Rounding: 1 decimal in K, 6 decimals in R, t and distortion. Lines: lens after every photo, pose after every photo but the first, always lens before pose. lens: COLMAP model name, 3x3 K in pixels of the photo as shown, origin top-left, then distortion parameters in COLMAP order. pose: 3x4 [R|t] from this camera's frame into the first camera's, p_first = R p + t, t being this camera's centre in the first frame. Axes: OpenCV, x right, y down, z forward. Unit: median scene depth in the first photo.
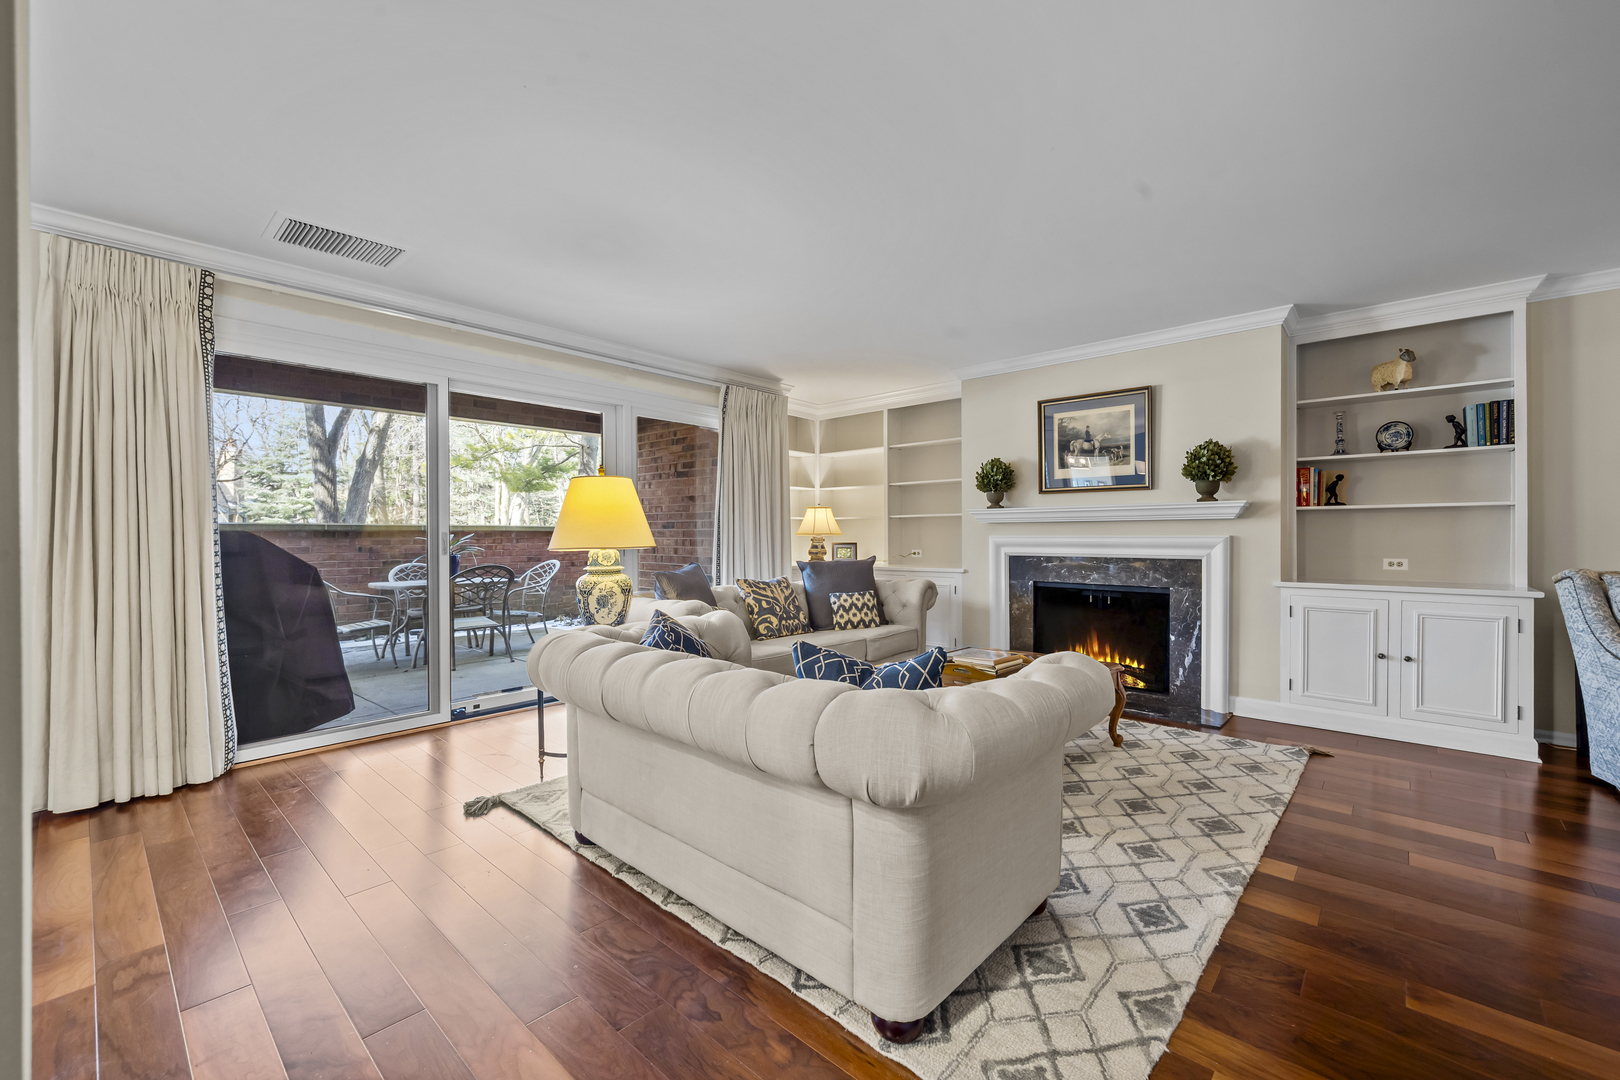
lens RADIAL K [[658.5, 0, 809.6], [0, 658.5, 537.3], [0, 0, 1]] dist [0.000588, 0.000072]
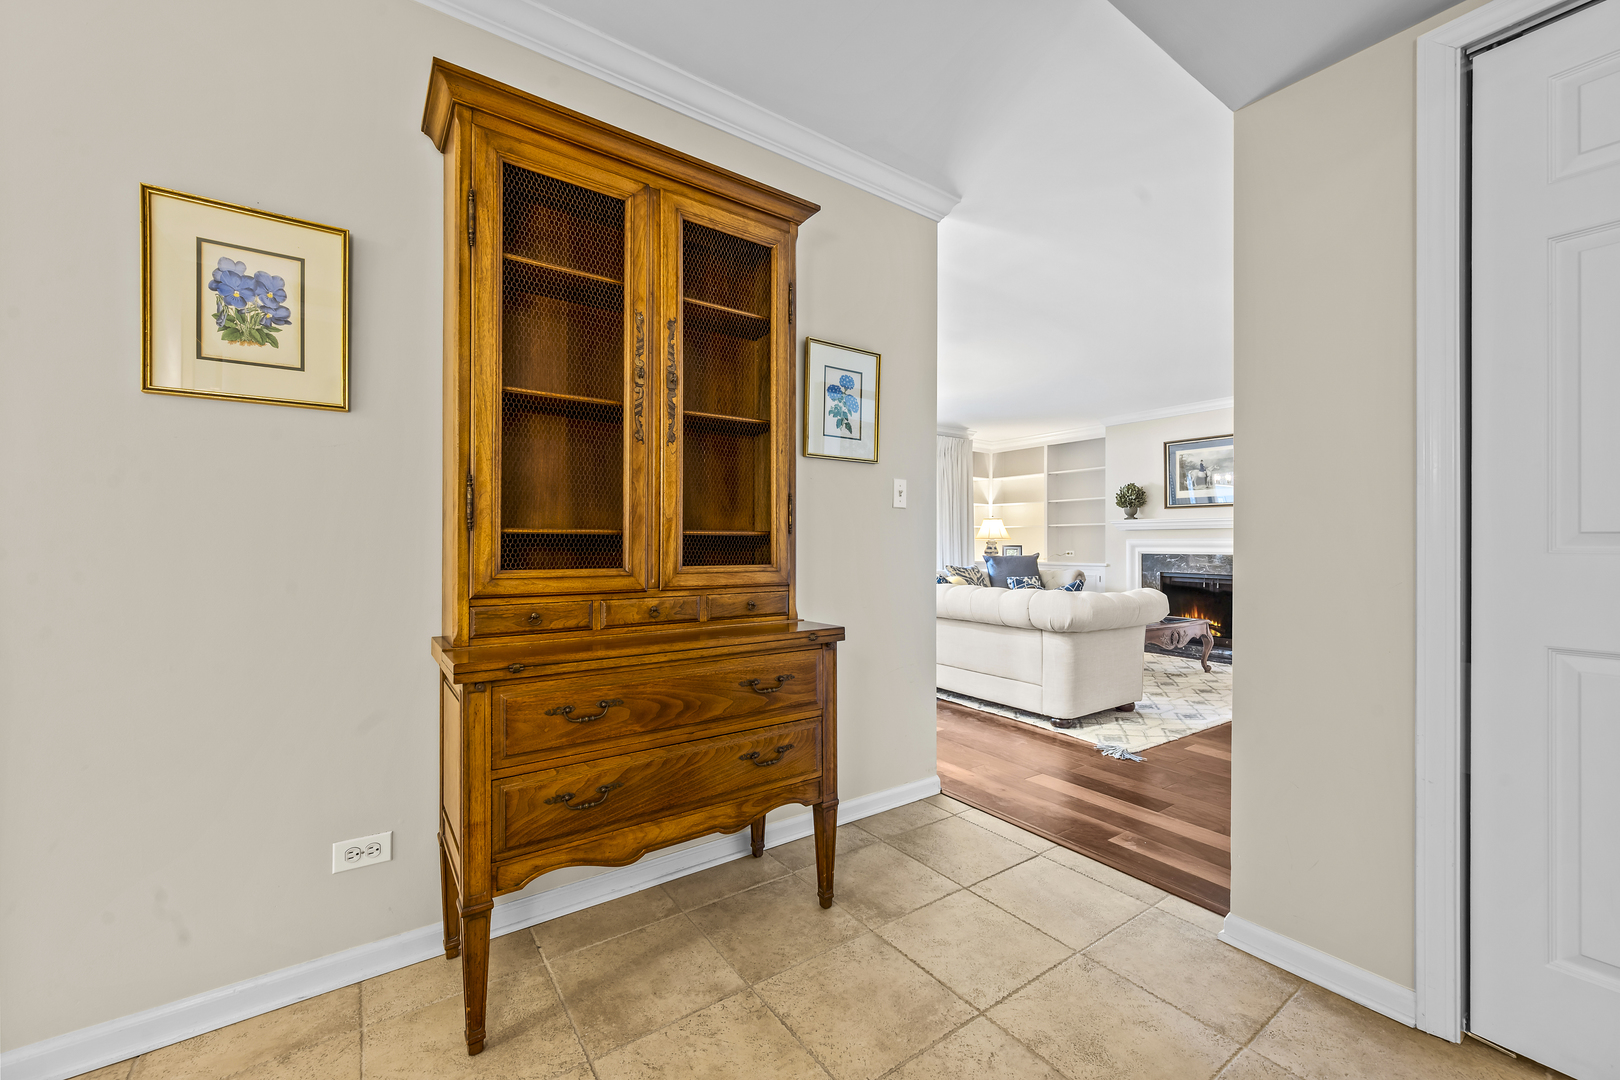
lens RADIAL K [[639.5, 0, 808.4], [0, 639.5, 540.8], [0, 0, 1]] dist [0.001590, -0.000191]
pose [[0.974204, 0.006038, -0.225589, -0.087317], [-0.008177, 0.999930, -0.008550, 0.020914], [0.225522, 0.010174, 0.974185, -0.541733]]
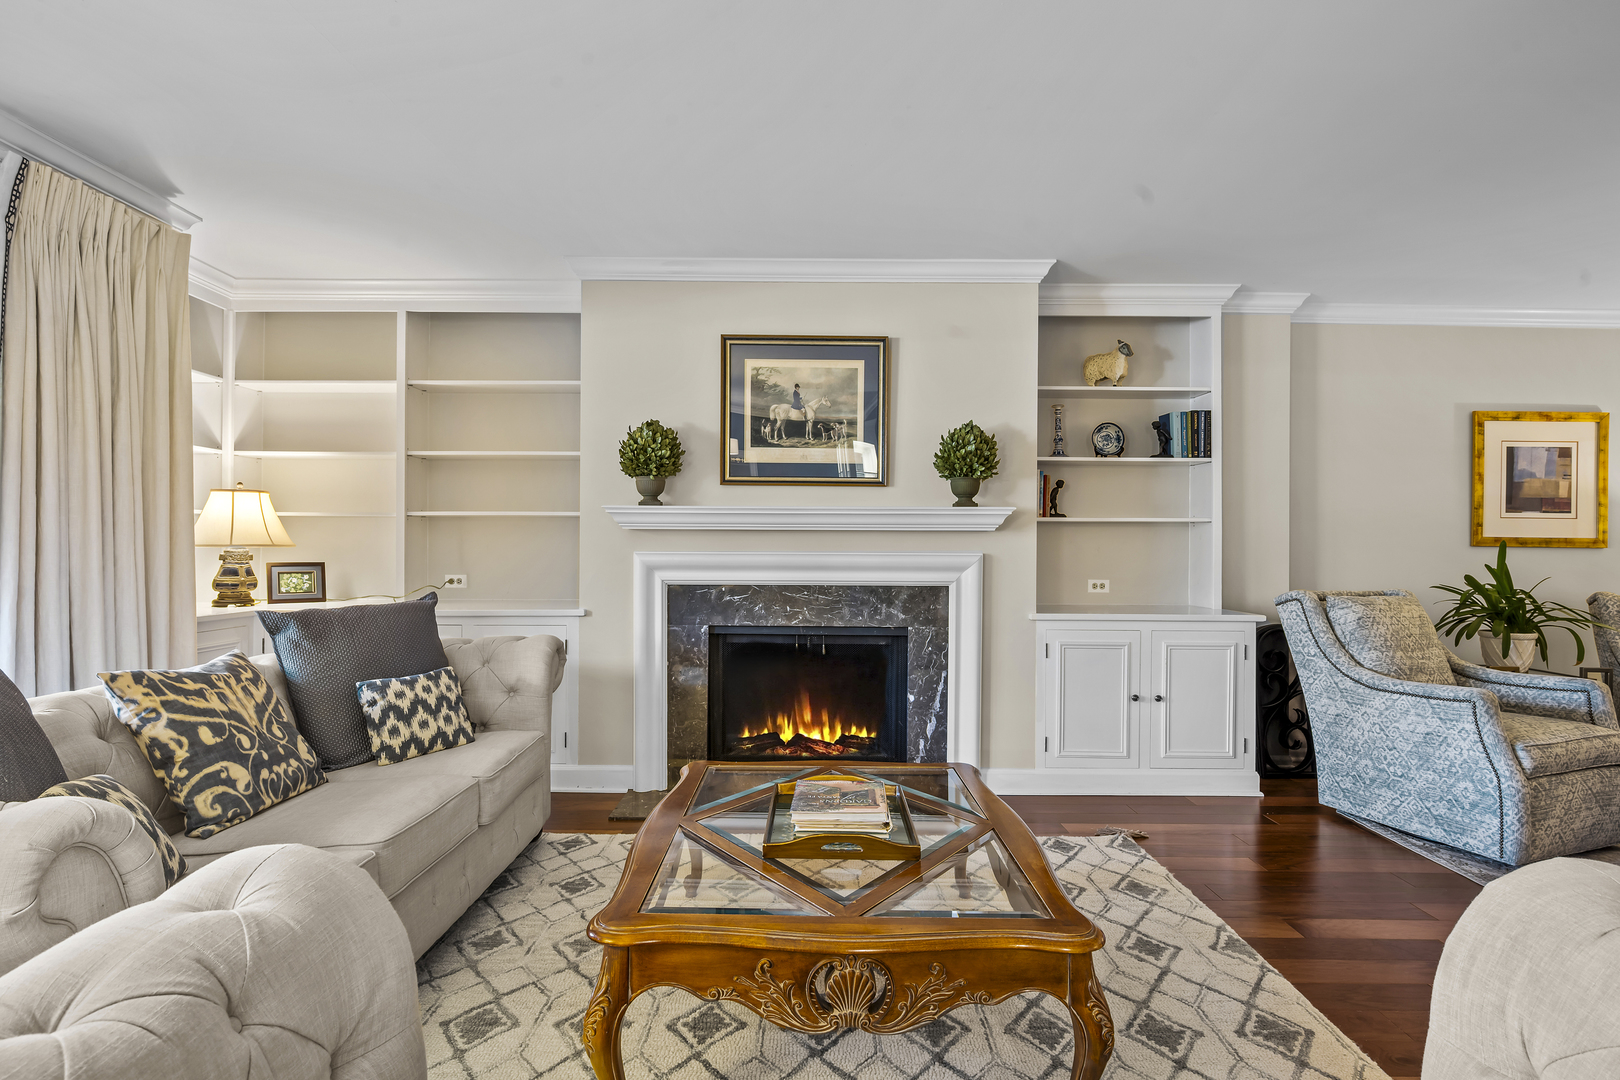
lens RADIAL K [[840.1, 0, 810.1], [0, 840.1, 538.7], [0, 0, 1]] dist [0.000399, -0.000504]
pose [[0.741027, 0.010623, 0.671391, -0.135505], [-0.004961, 0.999934, -0.010346, -0.008083], [-0.671457, 0.004336, 0.741031, 0.403540]]
